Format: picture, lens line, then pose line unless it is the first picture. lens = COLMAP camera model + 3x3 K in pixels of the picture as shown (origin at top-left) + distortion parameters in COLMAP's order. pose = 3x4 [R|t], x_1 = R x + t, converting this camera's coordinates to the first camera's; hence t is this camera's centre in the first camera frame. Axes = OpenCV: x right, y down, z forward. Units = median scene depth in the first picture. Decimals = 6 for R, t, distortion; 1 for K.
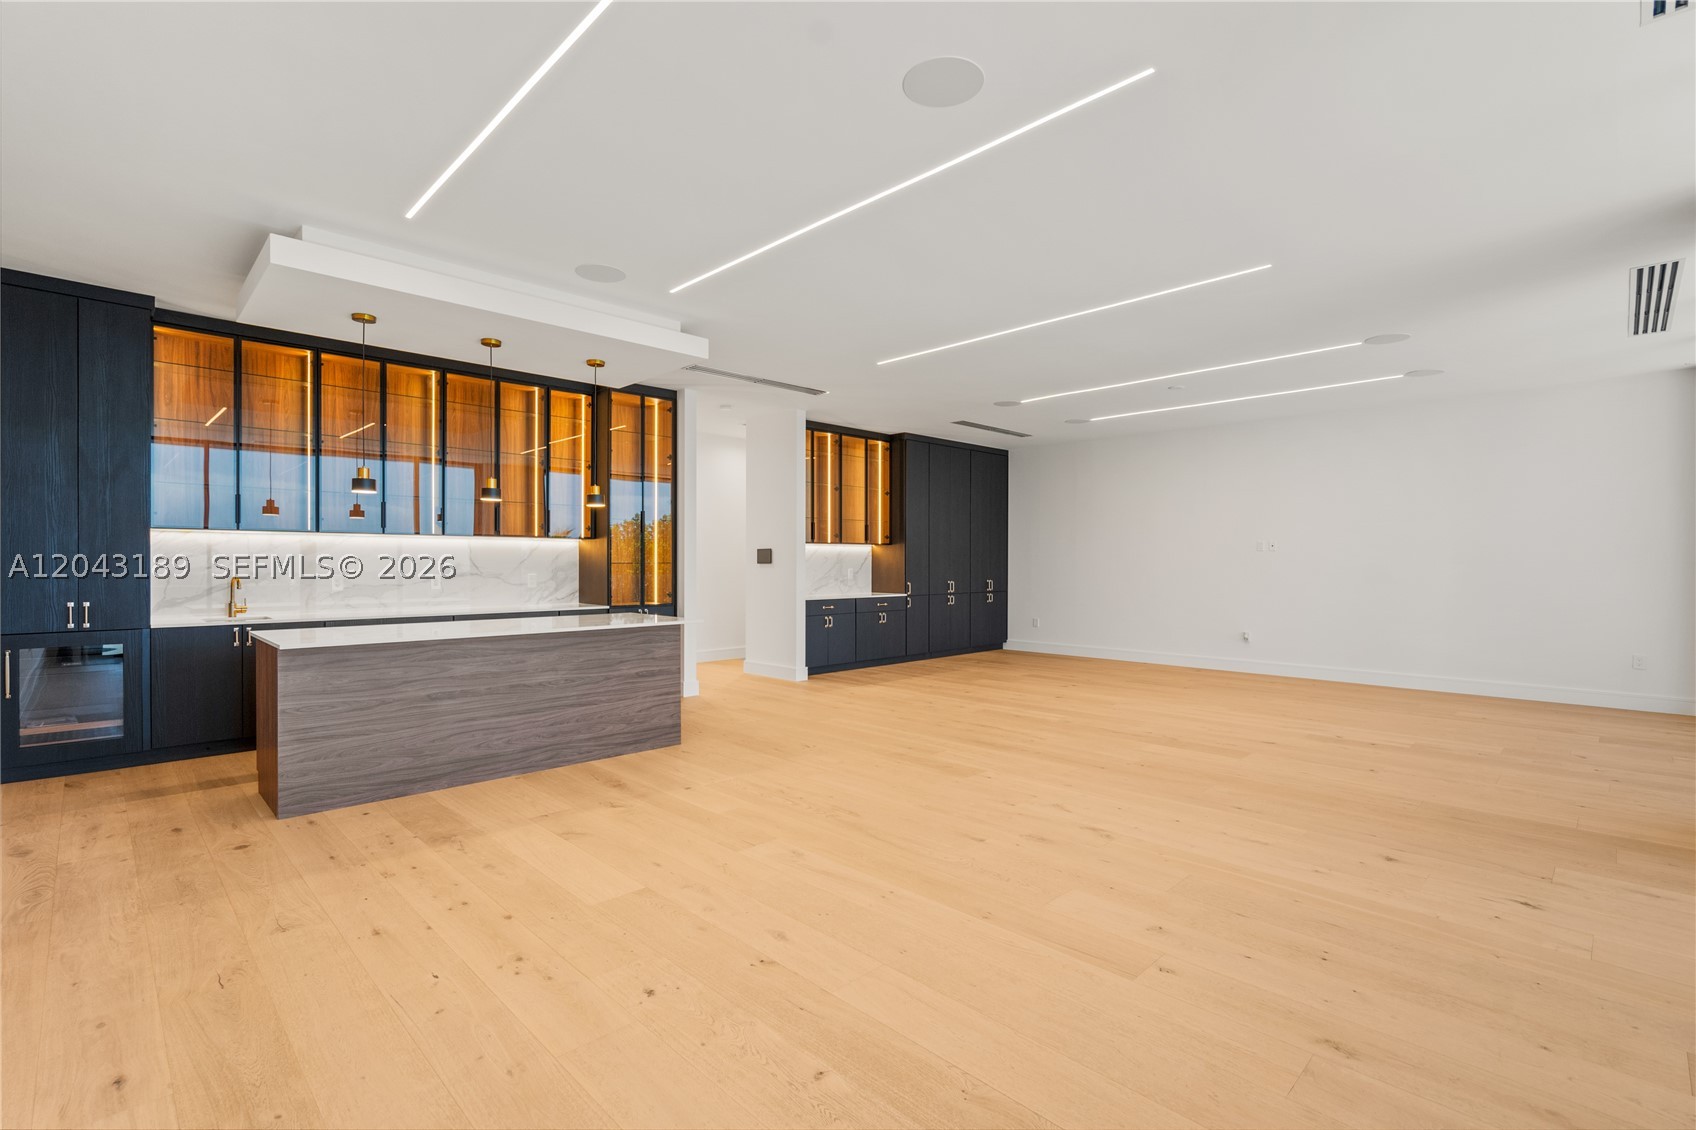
lens RADIAL K [[773.4, 0, 843.1], [0, 773.4, 564.2], [0, 0, 1]] dist [-0.001253, 0.000007]
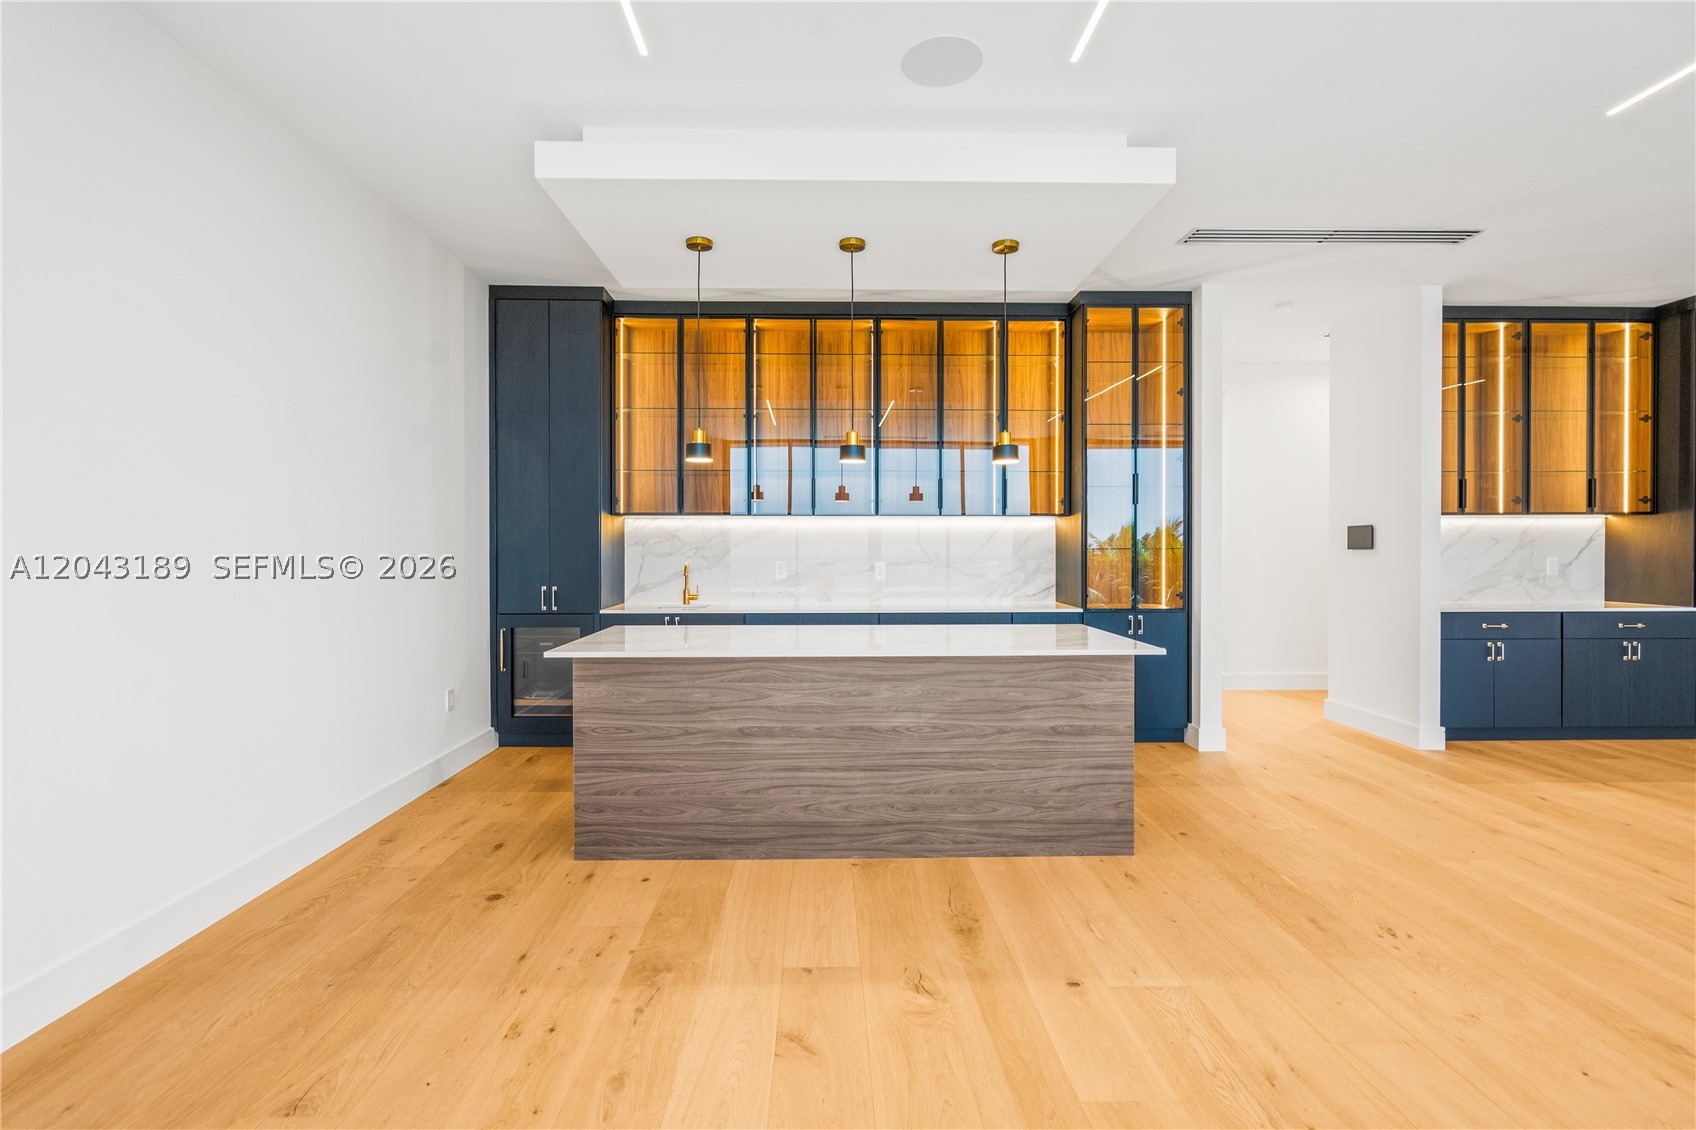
lens RADIAL K [[779.5, 0, 845.4], [0, 779.5, 551.1], [0, 0, 1]] dist [-0.000939, 0.000304]
pose [[0.732187, 0.003132, -0.681096, 0.026712], [-0.000277, 0.999991, 0.004301, -0.002274], [0.681103, -0.002961, 0.732181, 0.318350]]
